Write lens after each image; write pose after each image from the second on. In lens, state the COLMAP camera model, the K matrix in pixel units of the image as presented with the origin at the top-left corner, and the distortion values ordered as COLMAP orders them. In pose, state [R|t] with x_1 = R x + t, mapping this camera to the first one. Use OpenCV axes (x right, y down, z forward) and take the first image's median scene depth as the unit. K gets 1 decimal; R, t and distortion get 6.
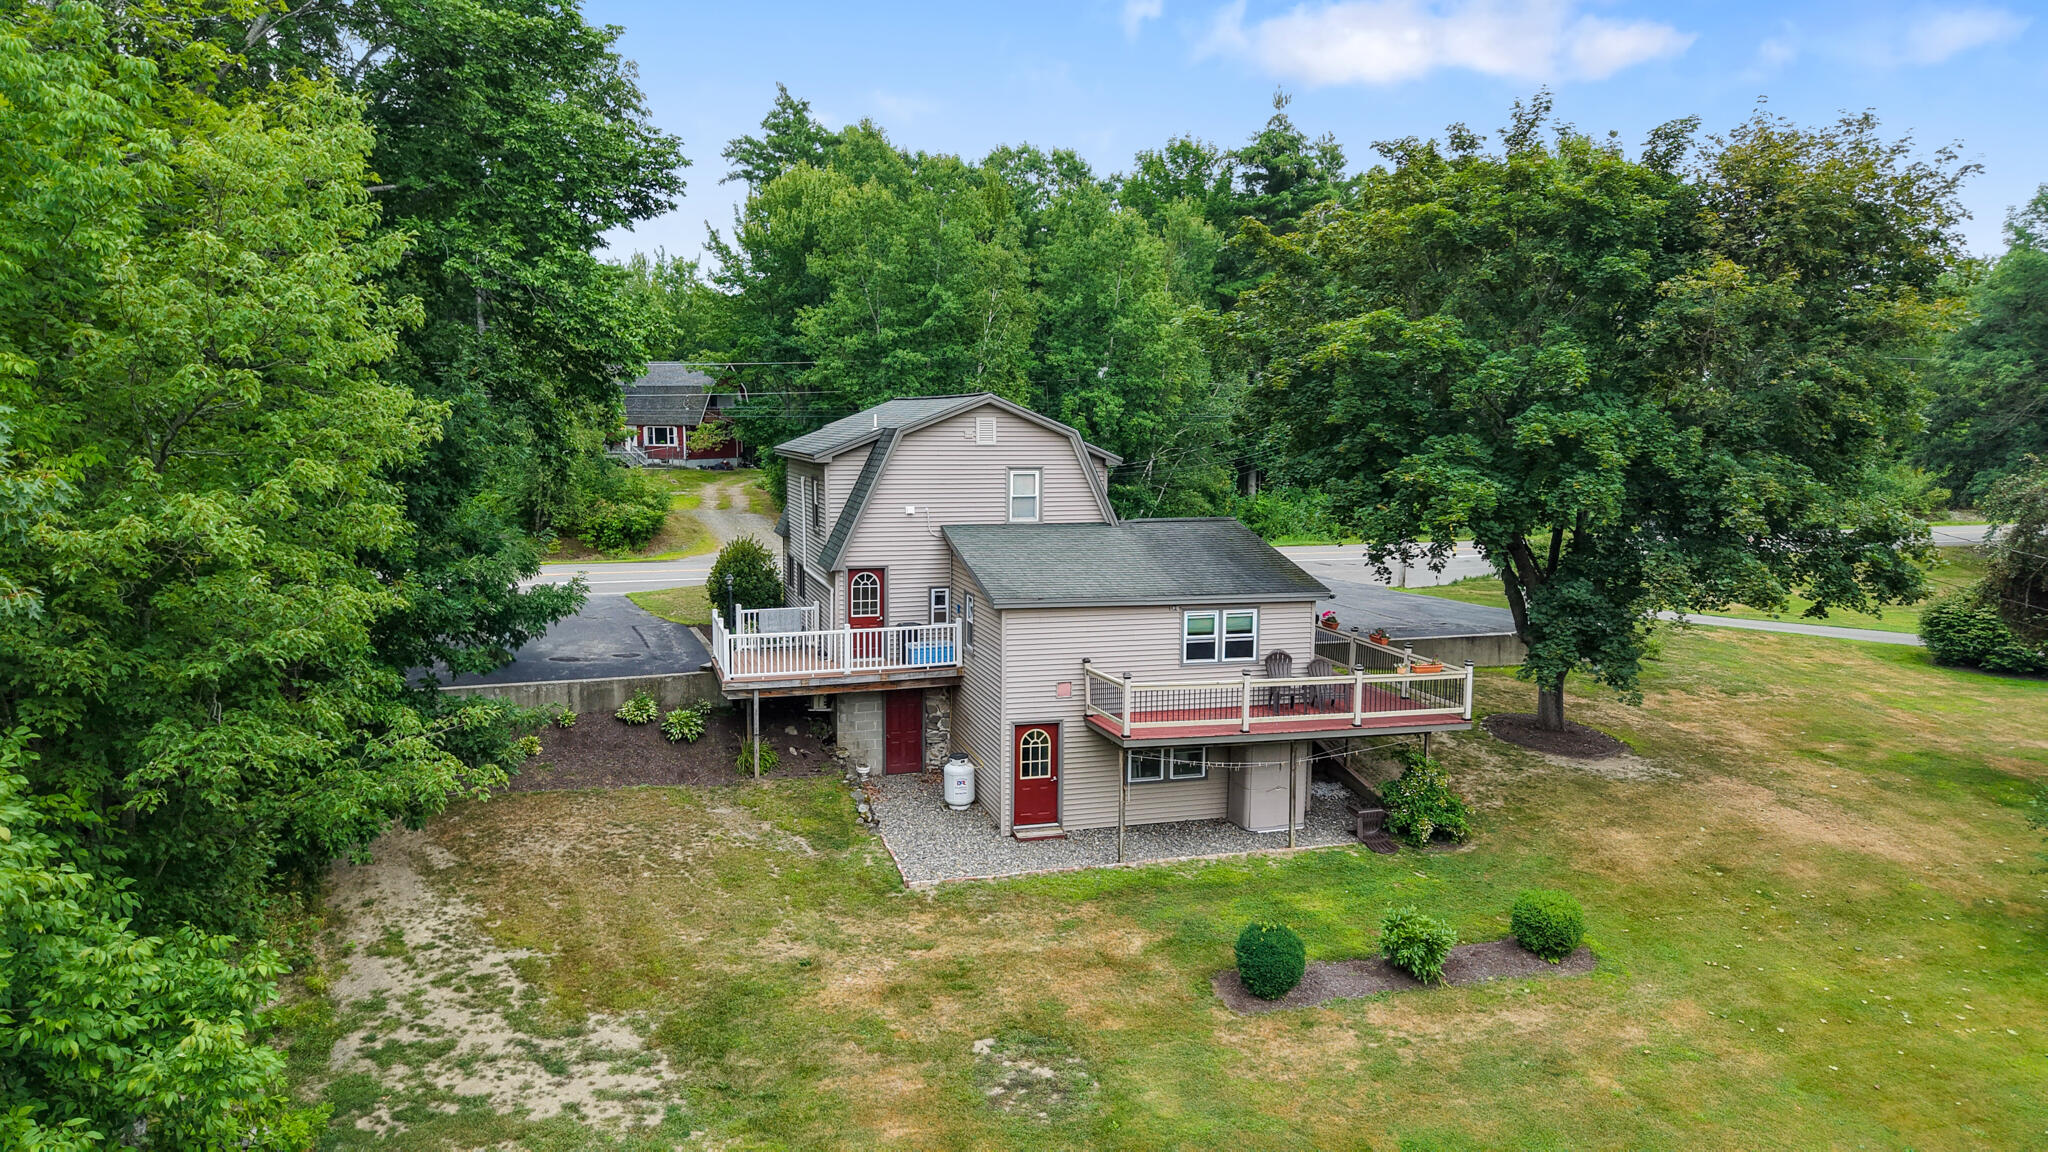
lens RADIAL K [[1394.2, 0, 1032.7], [0, 1394.2, 563.7], [0, 0, 1]] dist [0.030103, -0.036299]
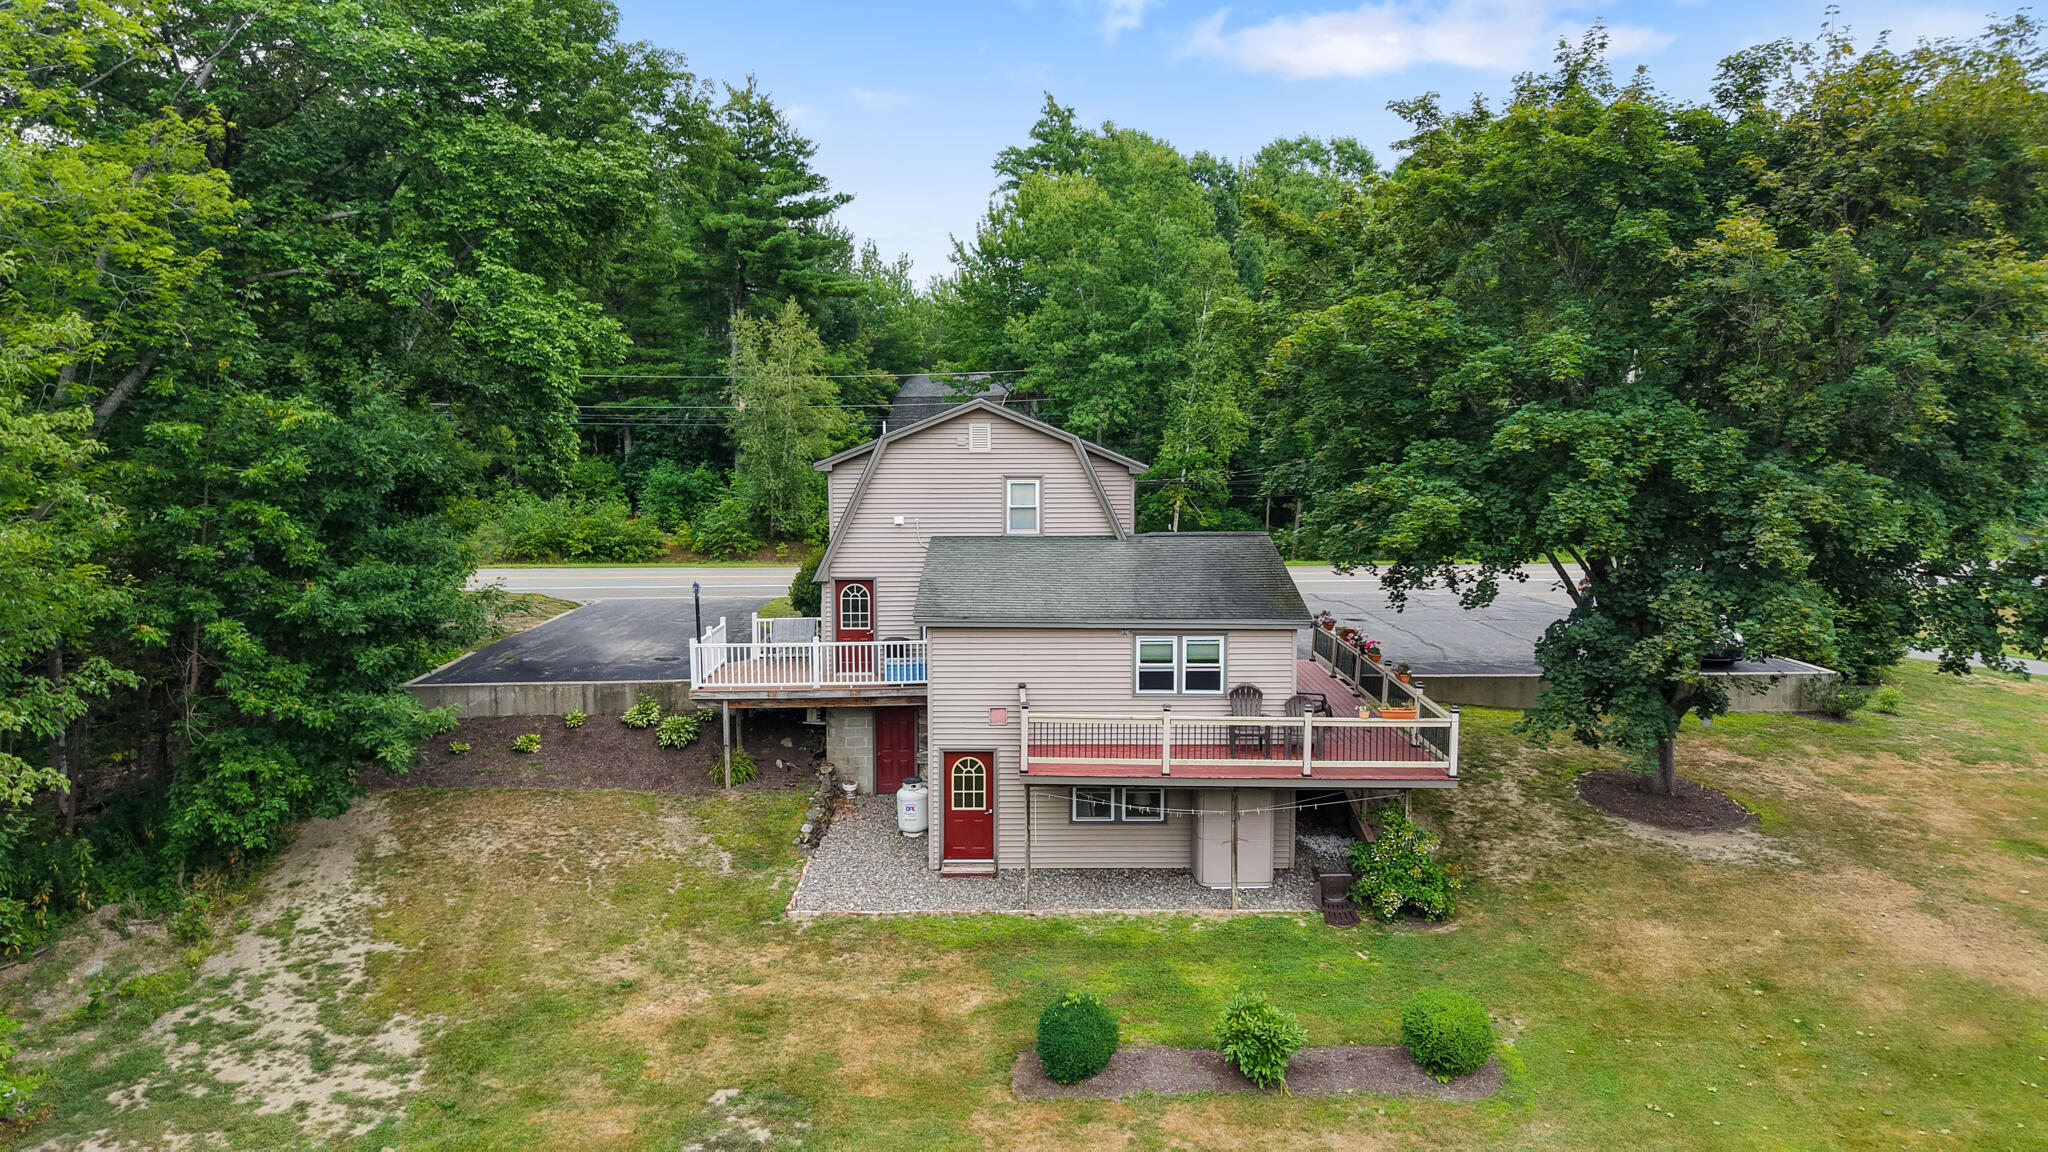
lens RADIAL K [[1394.2, 0, 993.1], [0, 1394.2, 564.4], [0, 0, 1]] dist [0.030103, -0.036299]
pose [[0.956684, 0.019989, -0.290440, 0.285559], [-0.021086, 0.999777, -0.000648, -0.010061], [0.290362, 0.006744, 0.956893, 0.109186]]
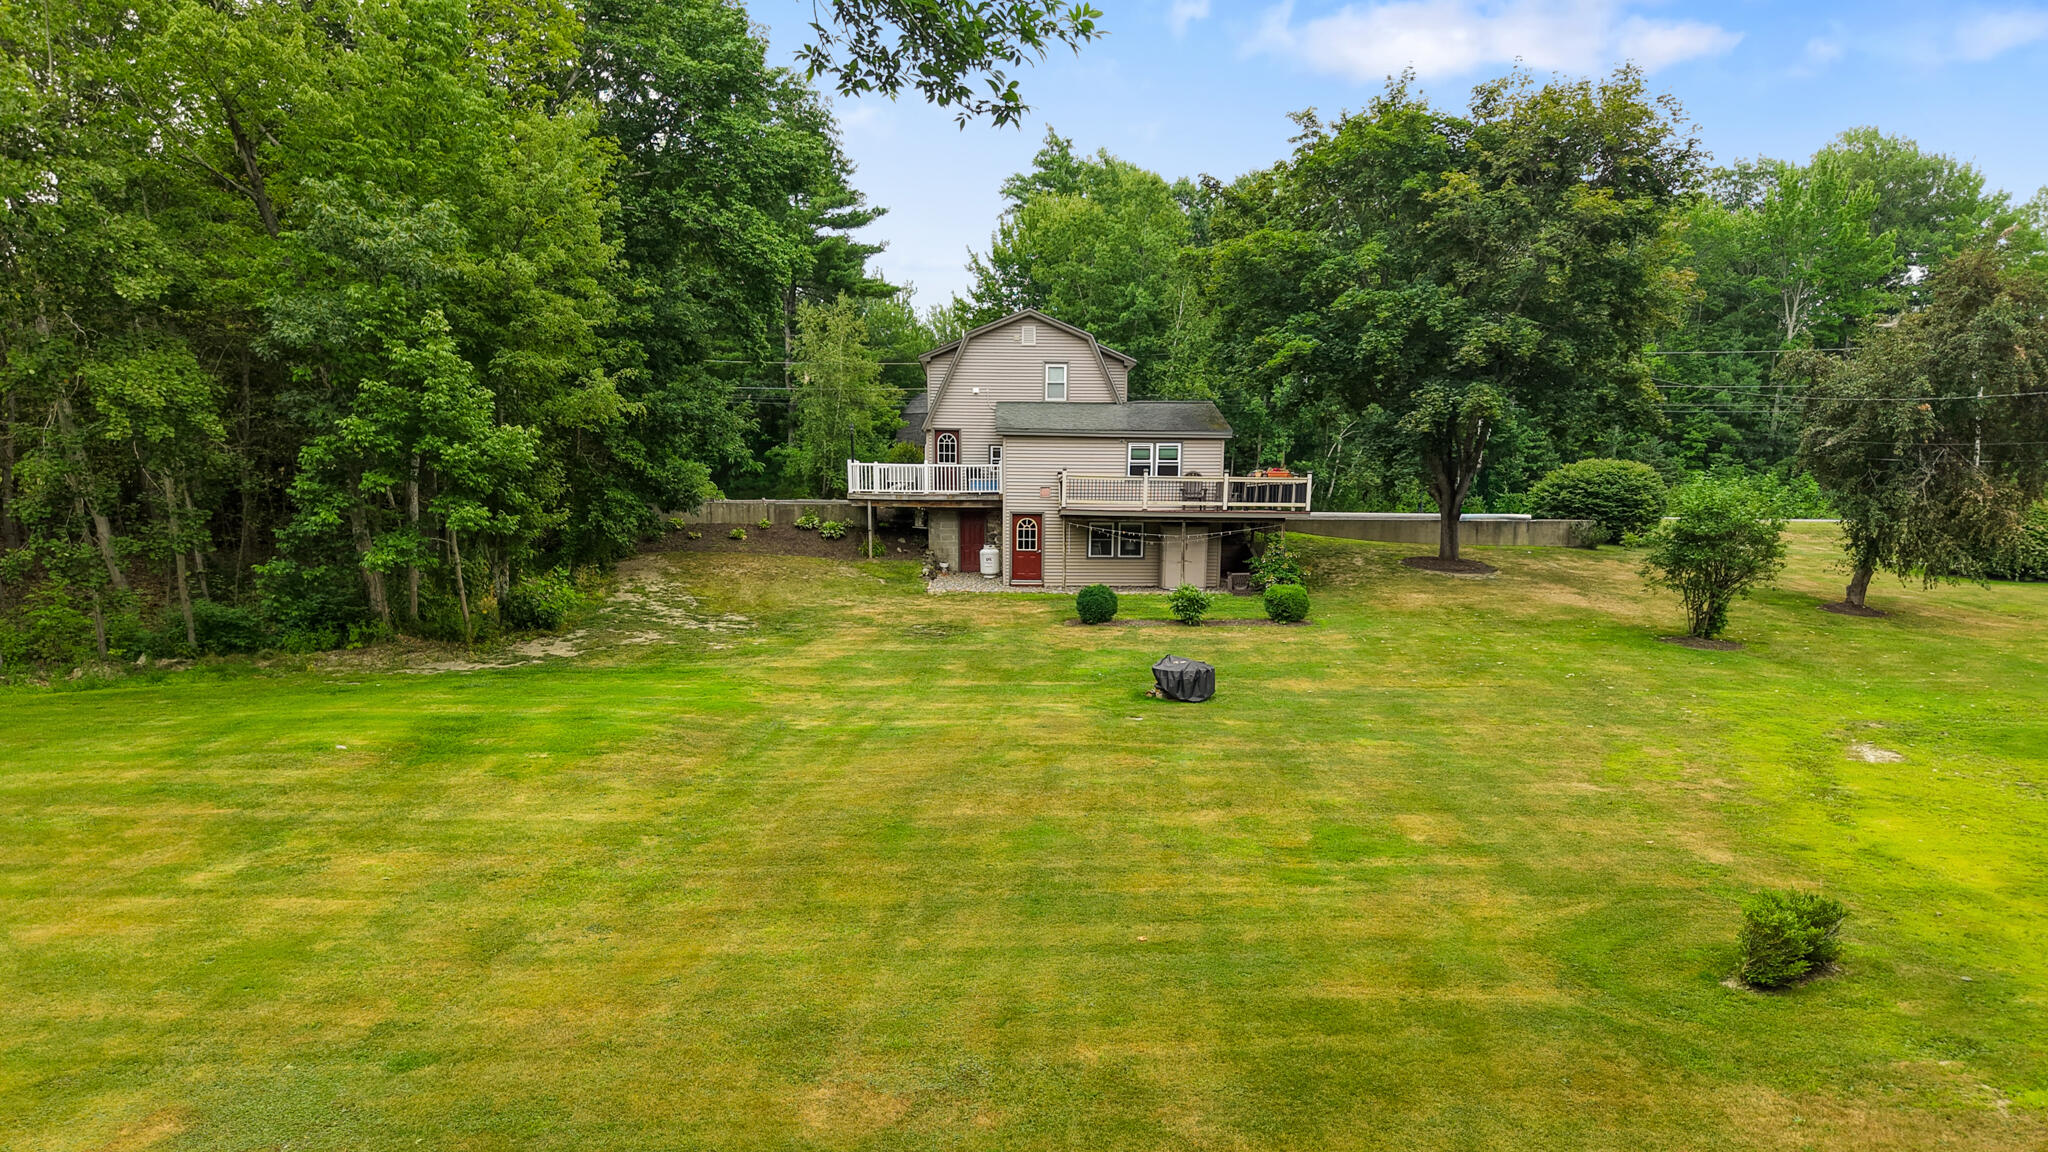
lens RADIAL K [[1394.2, 0, 1008.6], [0, 1394.2, 759.8], [0, 0, 1]] dist [0.030103, -0.036299]
pose [[0.963930, 0.052214, -0.260982, 0.401798], [-0.029139, 0.995377, 0.091520, 0.245271], [0.264554, -0.080614, 0.960996, -0.524485]]
